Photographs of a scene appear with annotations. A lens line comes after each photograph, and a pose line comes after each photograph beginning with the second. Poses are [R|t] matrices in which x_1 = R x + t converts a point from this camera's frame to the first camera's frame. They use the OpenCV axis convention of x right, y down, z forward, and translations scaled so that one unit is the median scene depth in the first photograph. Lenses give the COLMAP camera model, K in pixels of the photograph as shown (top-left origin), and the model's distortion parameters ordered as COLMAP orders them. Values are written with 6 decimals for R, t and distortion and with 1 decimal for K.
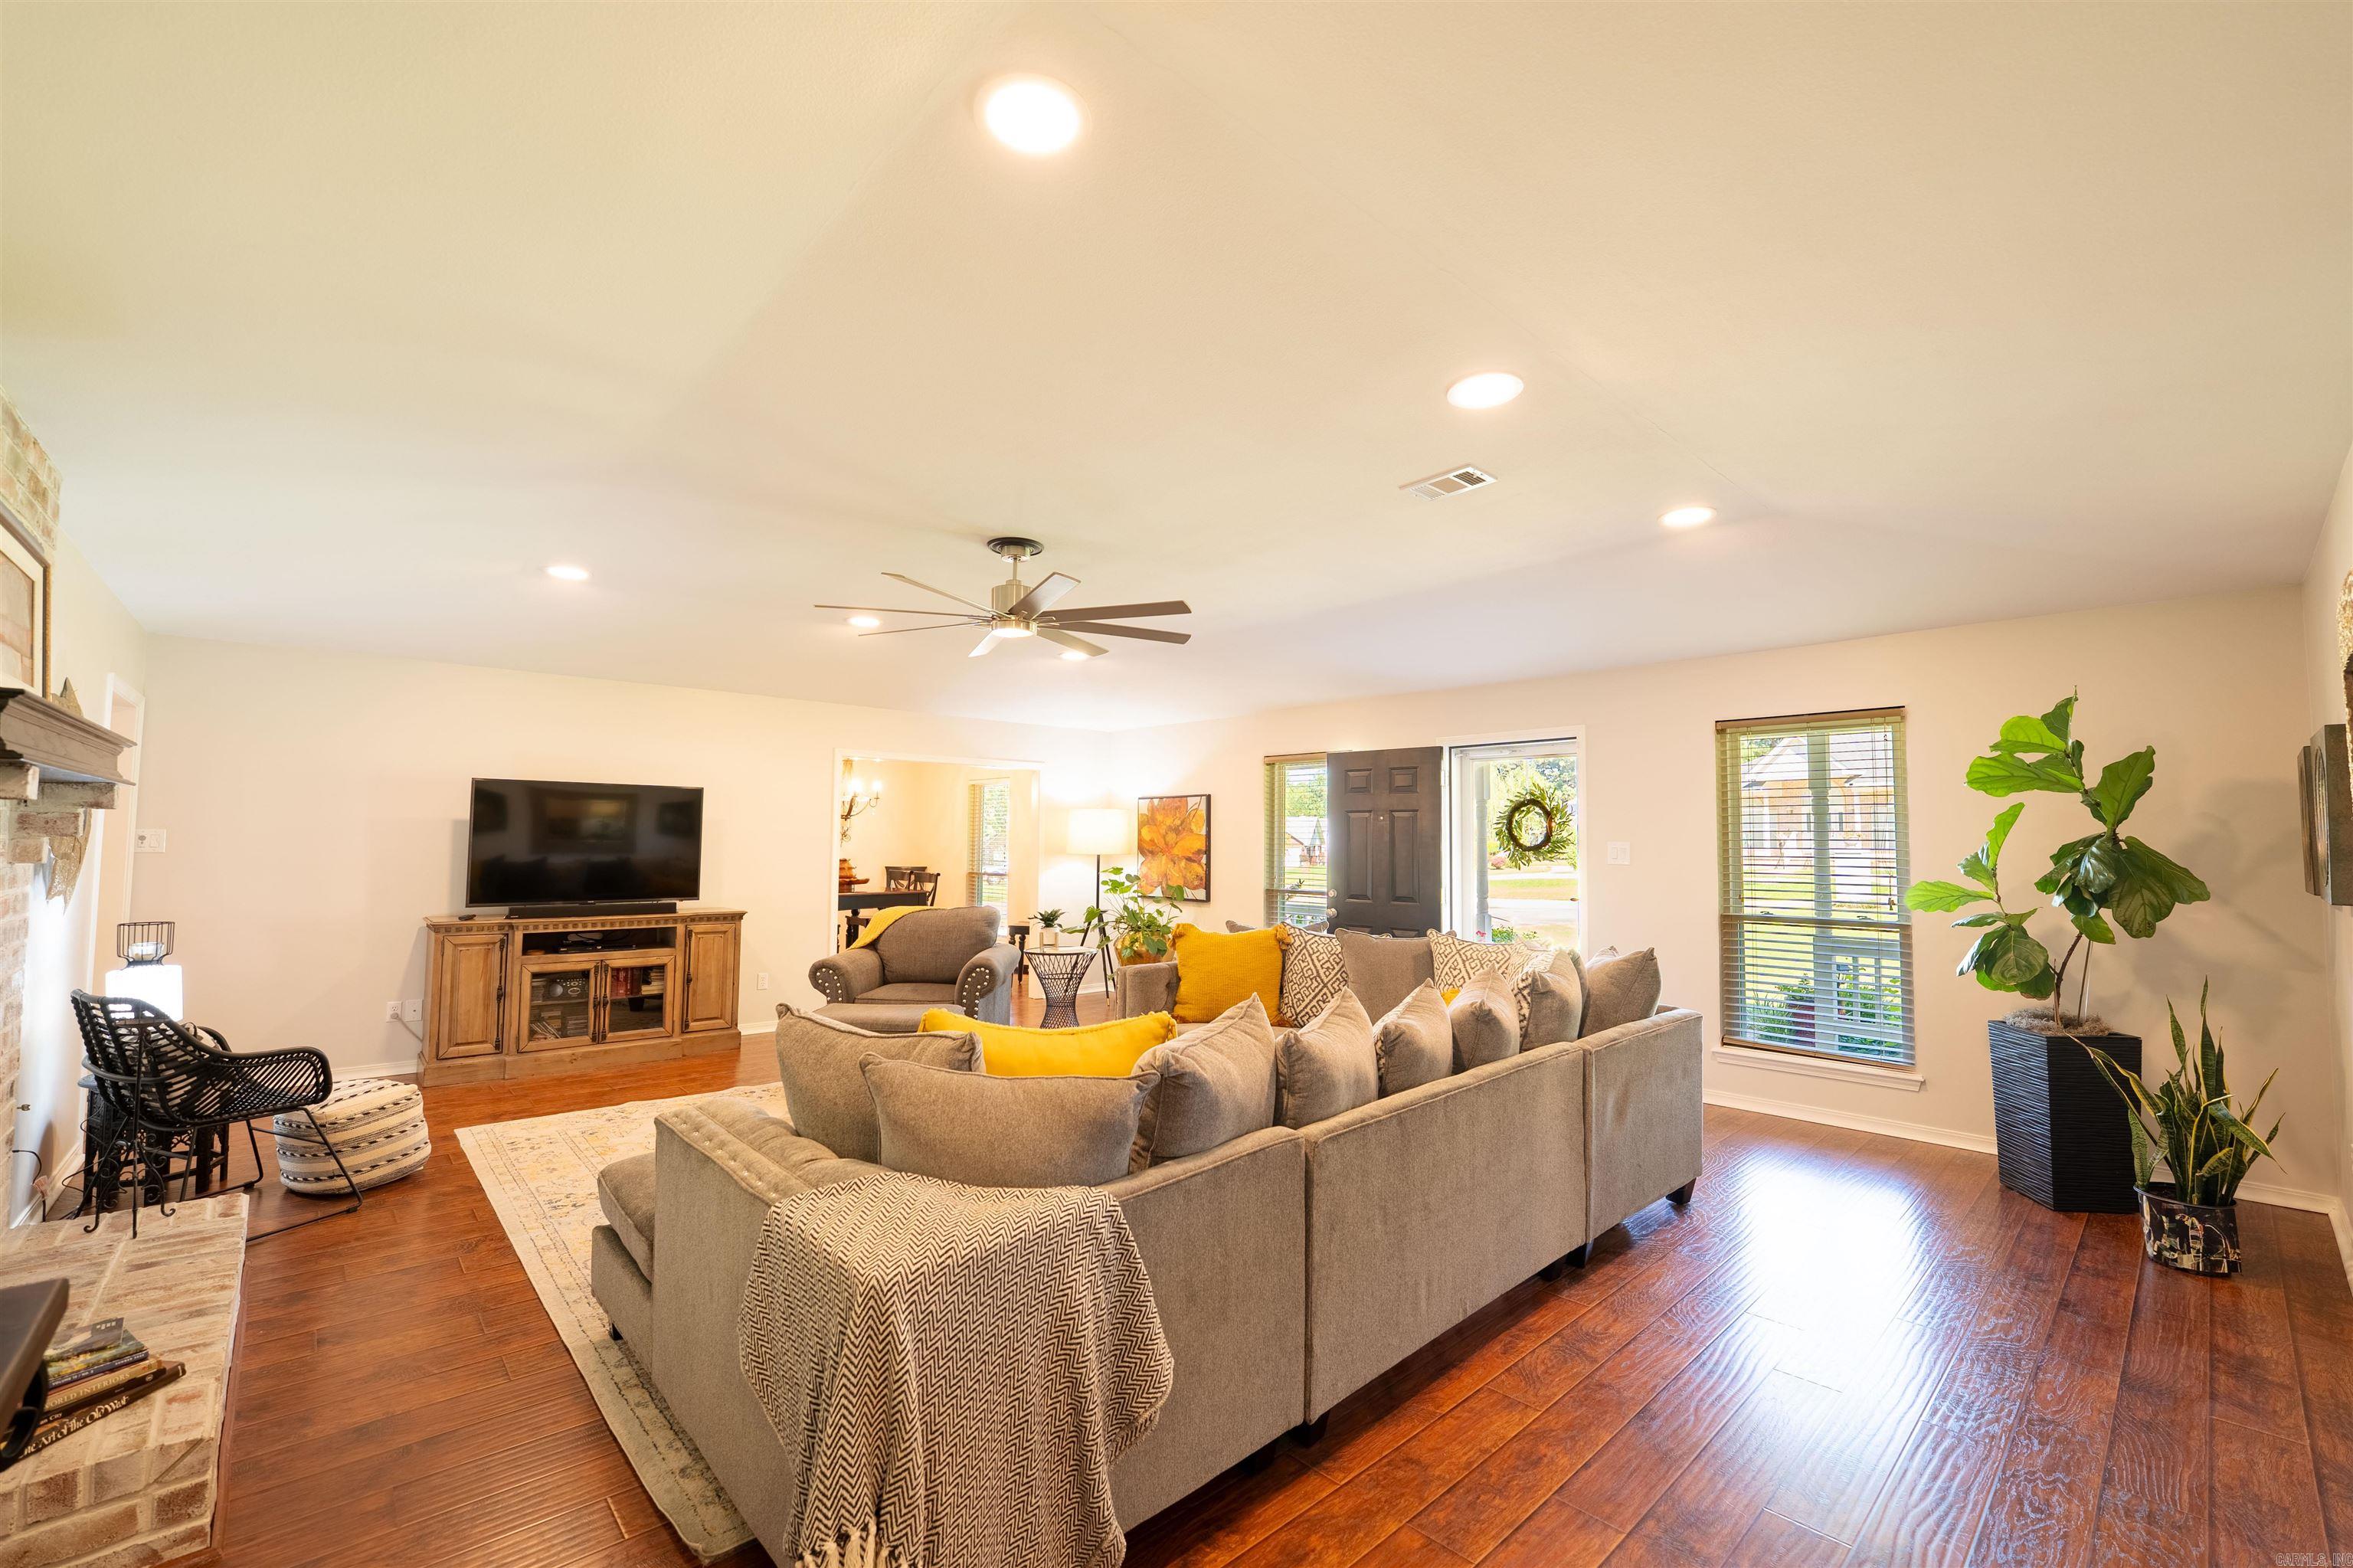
lens RADIAL K [[978.3, 0, 1168.1], [0, 978.3, 789.8], [0, 0, 1]] dist [-0.013433, -0.000216]
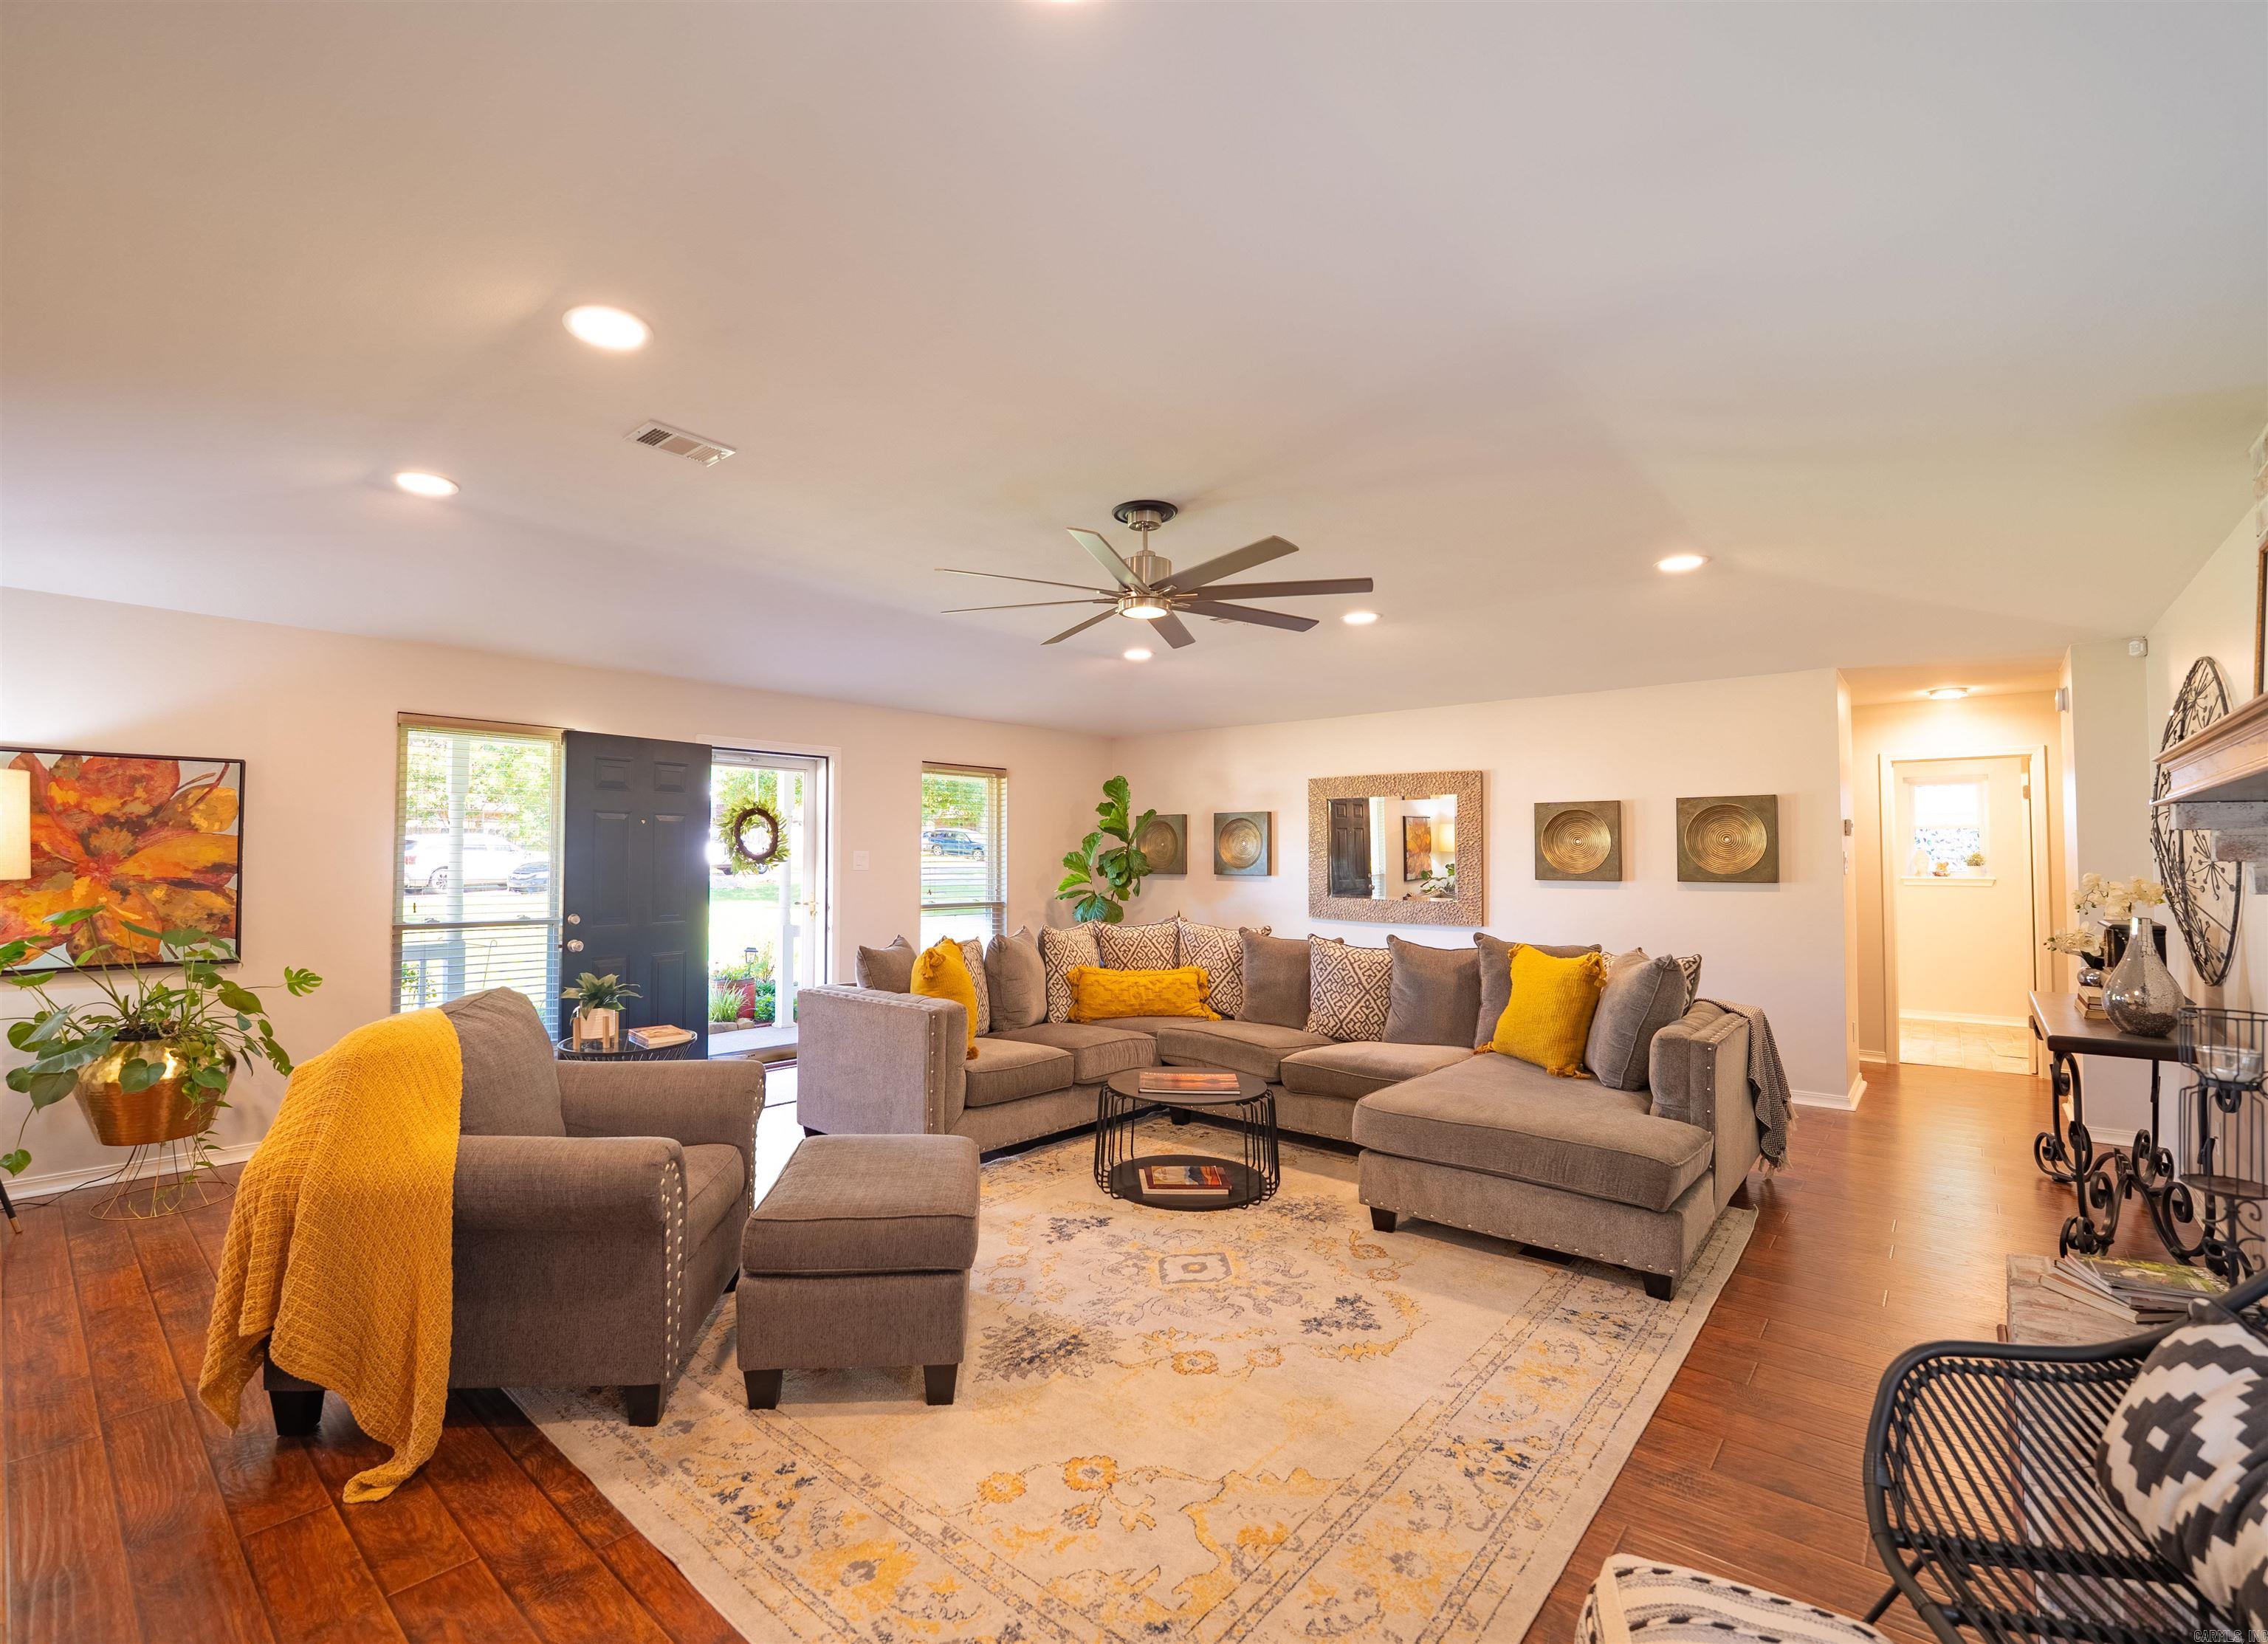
lens RADIAL K [[953.8, 0, 1125.3], [0, 953.8, 830.0], [0, 0, 1]] dist [0.000910, 0.000157]
pose [[-0.115596, 0.016919, 0.993152, -0.651319], [-0.059461, 0.997944, -0.023922, 0.033044], [-0.991515, -0.061819, -0.114352, 0.723062]]
